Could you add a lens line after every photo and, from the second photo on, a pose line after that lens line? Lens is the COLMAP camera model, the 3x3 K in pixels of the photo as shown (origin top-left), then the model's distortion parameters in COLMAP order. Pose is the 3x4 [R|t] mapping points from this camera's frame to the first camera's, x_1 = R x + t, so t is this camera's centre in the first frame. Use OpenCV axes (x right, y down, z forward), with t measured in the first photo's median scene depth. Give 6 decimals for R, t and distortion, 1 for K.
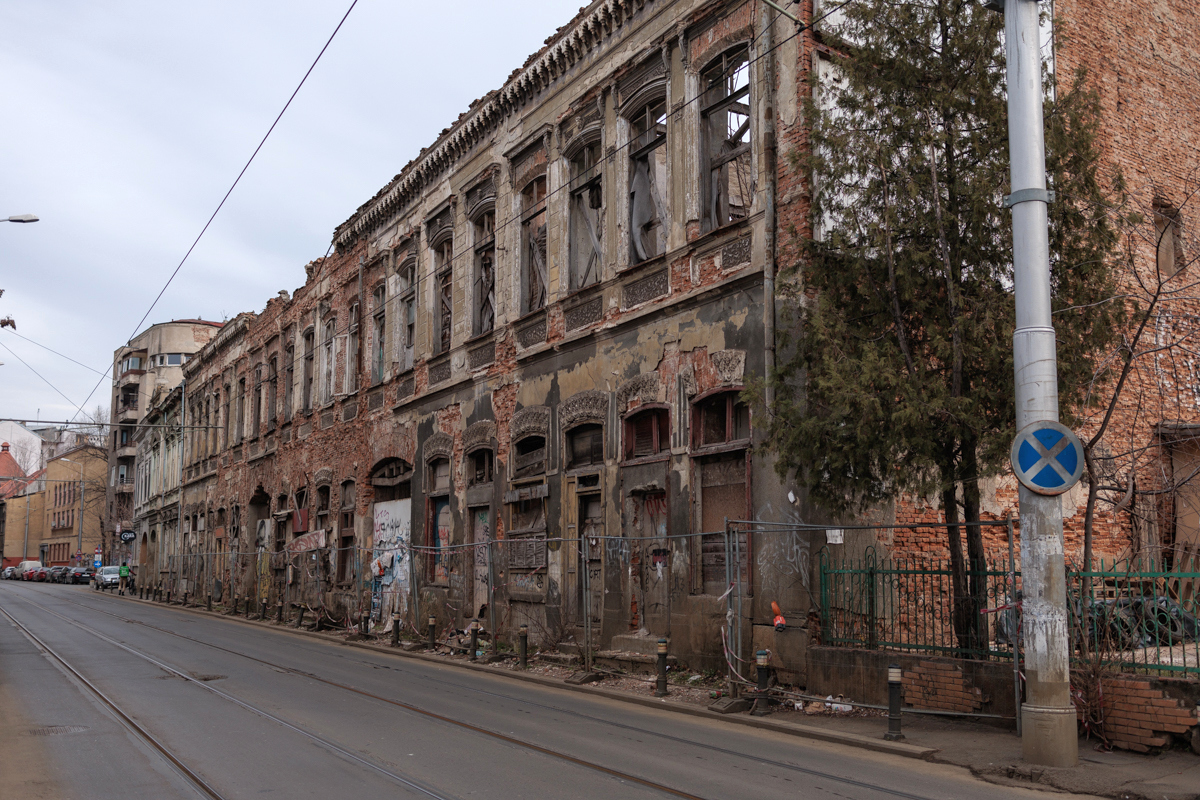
lens RADIAL K [[1186.5, 0, 595.2], [0, 1186.5, 407.2], [0, 0, 1]] dist [0.010032, -0.004001]
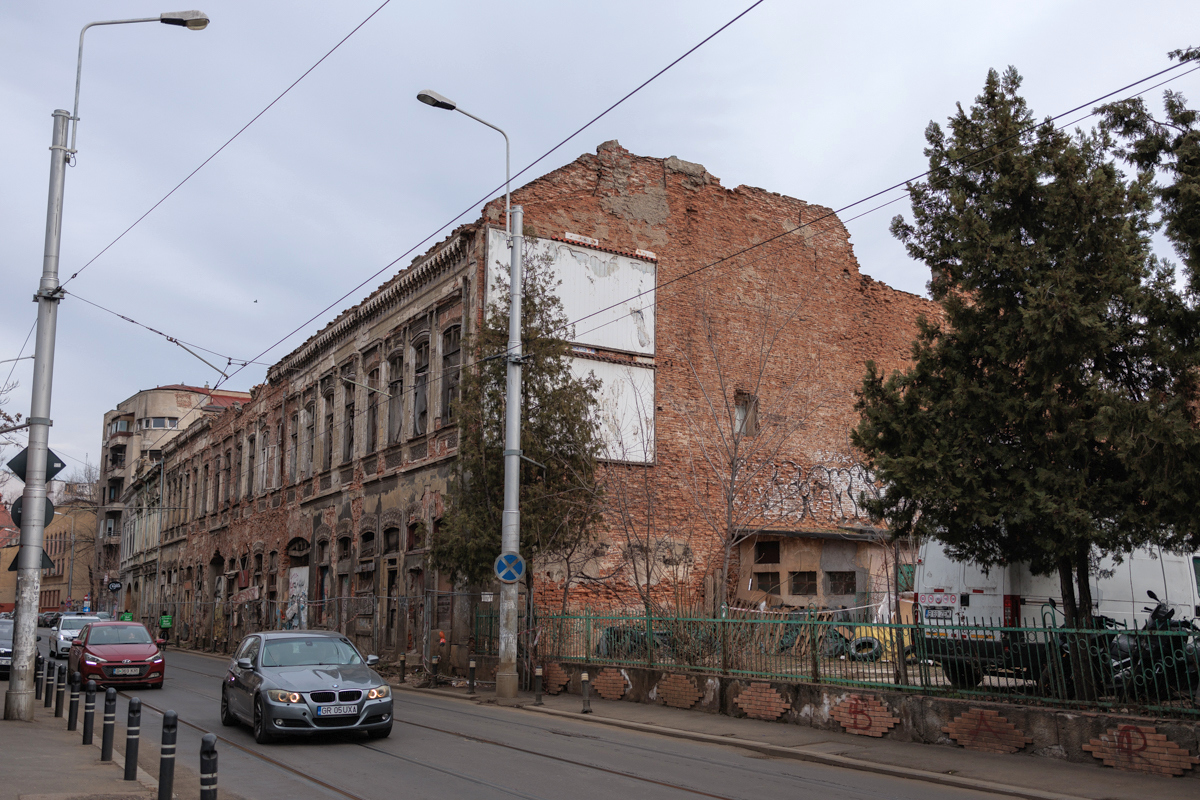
lens RADIAL K [[1186.5, 0, 595.2], [0, 1186.5, 407.2], [0, 0, 1]] dist [0.010032, -0.004001]
pose [[0.999963, -0.000671, 0.008582, 0.174218], [0.000981, 0.999345, -0.036165, -0.062351], [-0.008552, 0.036172, 0.999309, -0.447934]]
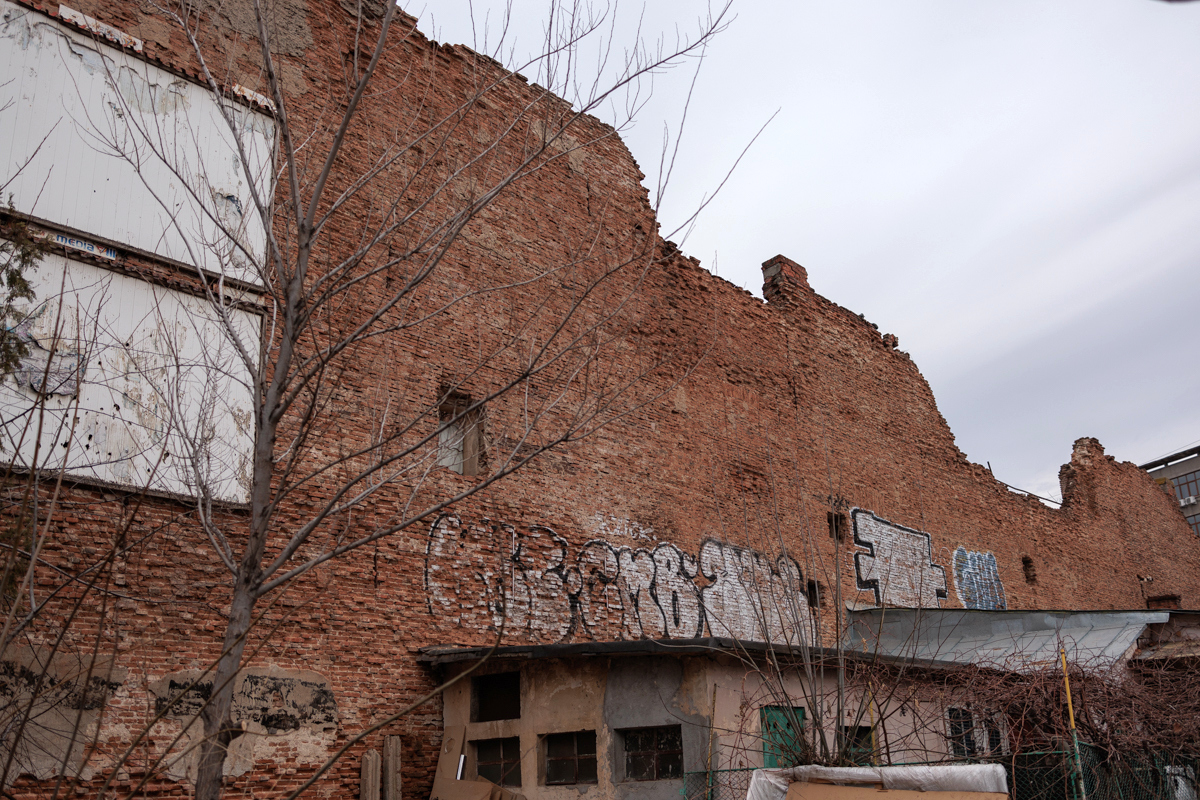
lens RADIAL K [[1186.5, 0, 595.2], [0, 1186.5, 407.2], [0, 0, 1]] dist [0.010032, -0.004001]
pose [[0.981778, 0.015835, 0.189372, 0.280918], [0.020977, 0.981401, -0.190817, 0.005601], [-0.188872, 0.191312, 0.963186, 0.093683]]
